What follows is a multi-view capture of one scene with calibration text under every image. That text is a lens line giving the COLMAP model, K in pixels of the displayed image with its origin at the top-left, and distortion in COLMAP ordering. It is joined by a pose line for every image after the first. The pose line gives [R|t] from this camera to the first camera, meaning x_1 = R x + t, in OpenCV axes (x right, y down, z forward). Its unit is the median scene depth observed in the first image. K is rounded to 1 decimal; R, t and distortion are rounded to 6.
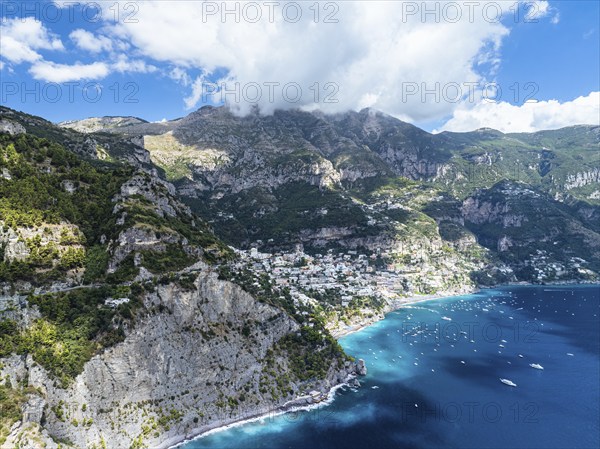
lens RADIAL K [[455.1, 0, 280.7], [0, 455.1, 223.4], [0, 0, 1]] dist [-0.036014, -0.000849]
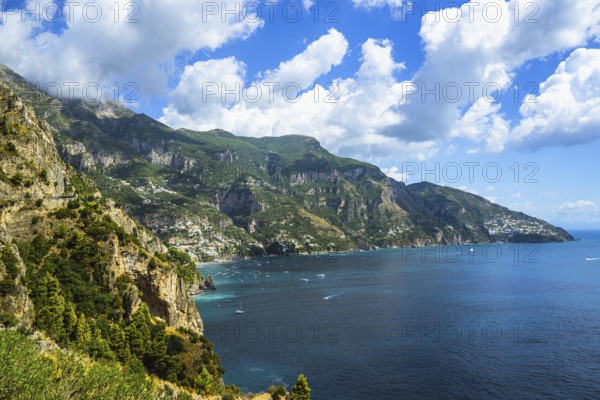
lens RADIAL K [[518.9, 0, 317.8], [0, 518.9, 198.9], [0, 0, 1]] dist [0.001557, 0.009593]
pose [[0.789156, 0.026980, 0.613600, -0.210825], [0.019363, 0.997445, -0.068761, 0.077849], [-0.613888, 0.066144, 0.786617, -0.166089]]
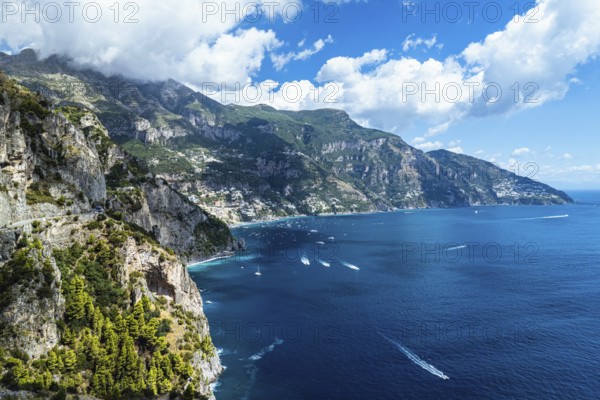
lens RADIAL K [[450.7, 0, 315.7], [0, 450.7, 179.7], [0, 0, 1]] dist [-0.033166, 0.004711]
pose [[0.836095, 0.007619, 0.548532, -0.199912], [0.007893, 0.999633, -0.025915, 0.056167], [-0.548529, 0.025997, 0.835728, -0.203261]]
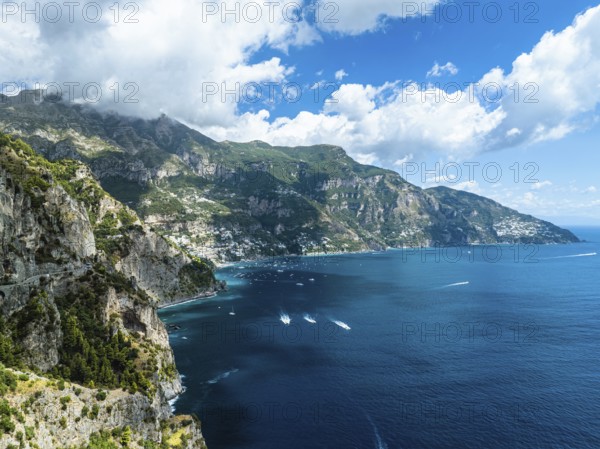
lens RADIAL K [[470.6, 0, 299.0], [0, 470.6, 218.2], [0, 0, 1]] dist [-0.033237, -0.002334]
pose [[0.858107, 0.004890, 0.513447, -0.206013], [0.004495, 0.999845, -0.017034, 0.040531], [-0.513451, 0.016925, 0.857952, -0.284240]]
